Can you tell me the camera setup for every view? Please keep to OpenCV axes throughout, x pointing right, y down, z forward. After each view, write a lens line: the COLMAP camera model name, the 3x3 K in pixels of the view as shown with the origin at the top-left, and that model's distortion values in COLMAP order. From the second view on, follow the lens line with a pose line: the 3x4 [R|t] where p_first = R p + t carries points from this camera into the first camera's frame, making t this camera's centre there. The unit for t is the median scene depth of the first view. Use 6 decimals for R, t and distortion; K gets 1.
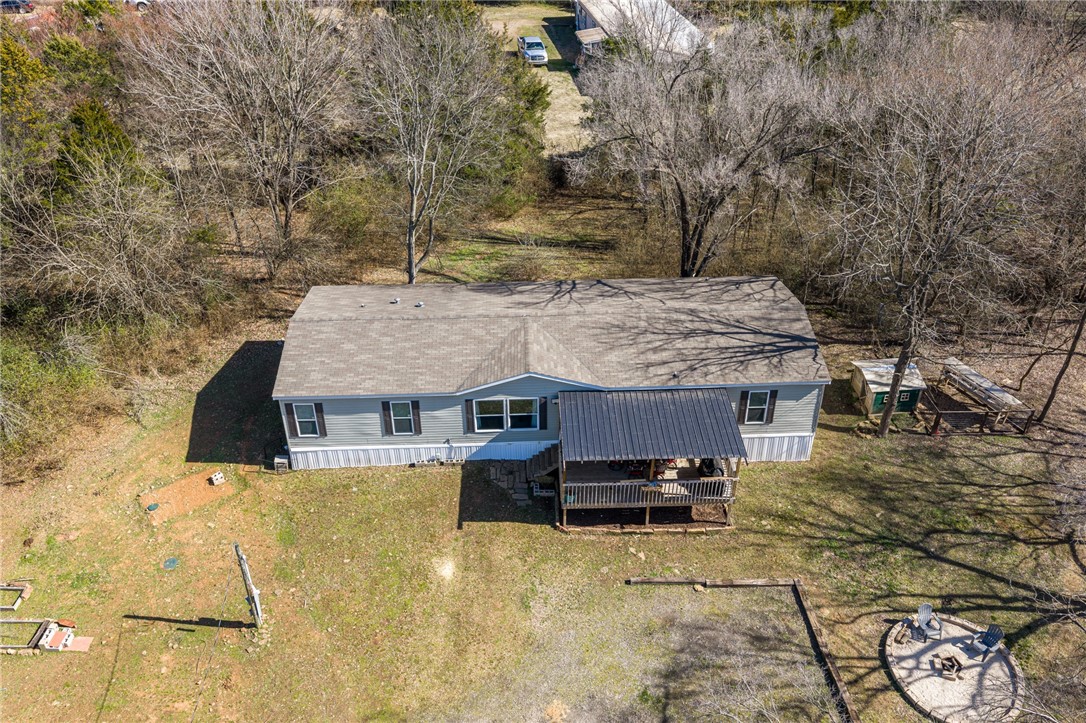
lens RADIAL K [[895.0, 0, 546.0], [0, 895.0, 359.5], [0, 0, 1]] dist [0.019187, -0.023558]
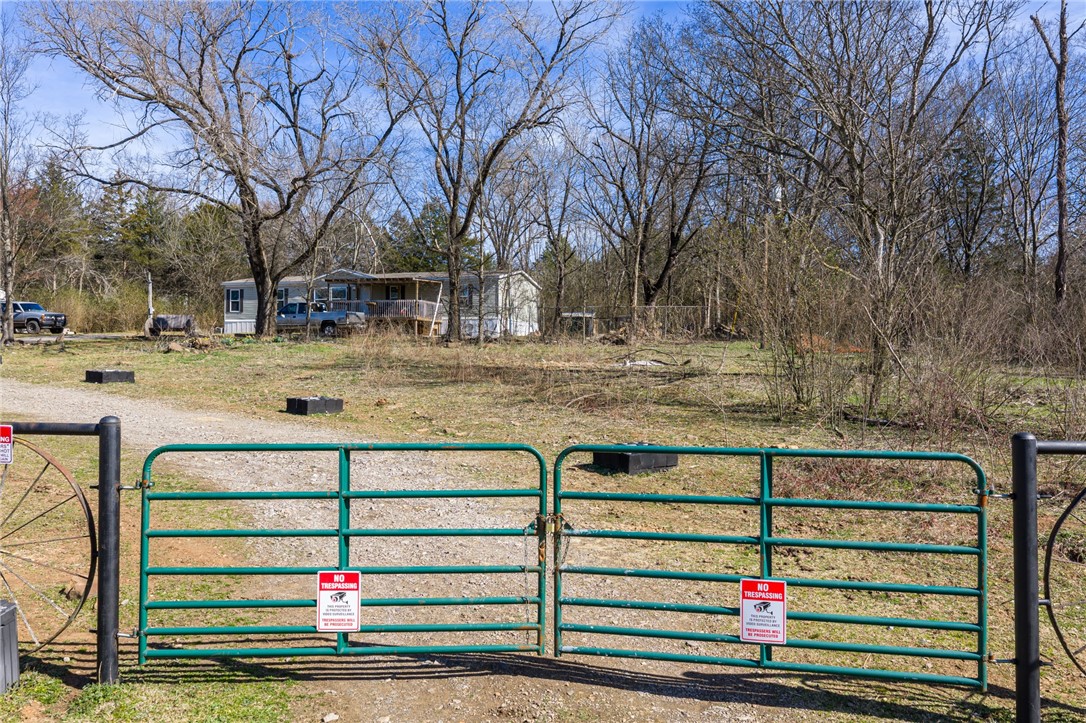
lens RADIAL K [[895.0, 0, 544.8], [0, 895.0, 361.1], [0, 0, 1]] dist [0.019187, -0.023558]
pose [[0.938661, 0.011388, -0.344652, 0.955546], [-0.199180, 0.833778, -0.514919, 0.981623], [0.281500, 0.551982, 0.784904, -0.195542]]
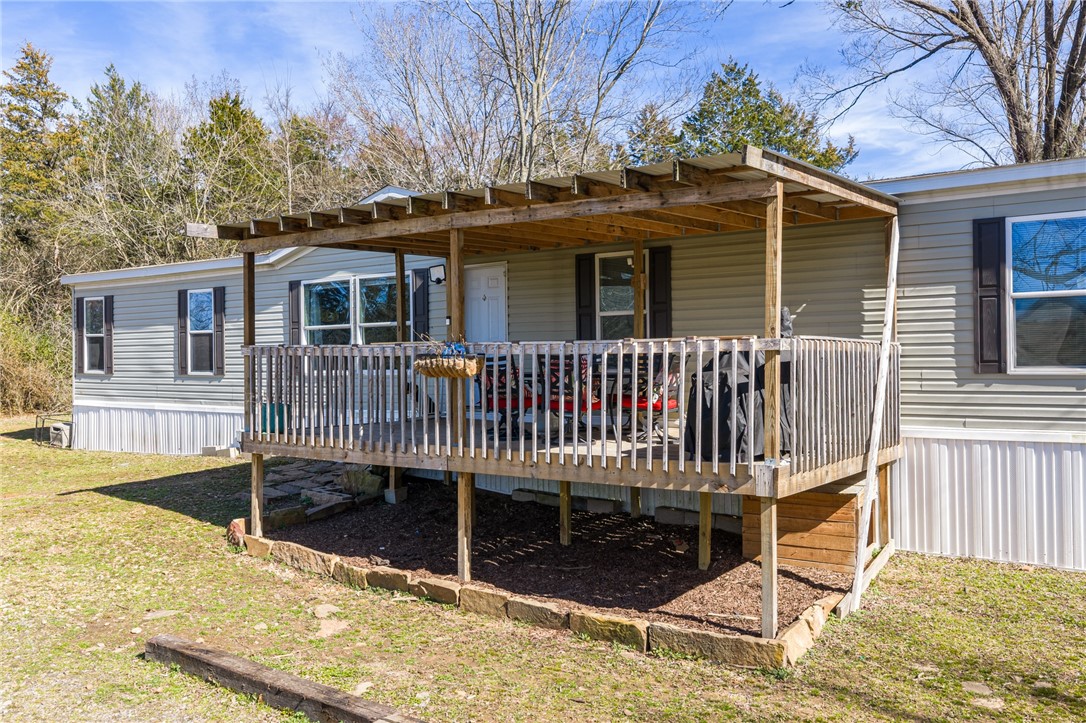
lens RADIAL K [[895.0, 0, 549.3], [0, 895.0, 364.1], [0, 0, 1]] dist [0.019187, -0.023558]
pose [[0.804232, 0.001761, -0.594313, 0.273159], [-0.321322, 0.842526, -0.432321, 0.225757], [0.499963, 0.538652, 0.678153, 0.770828]]
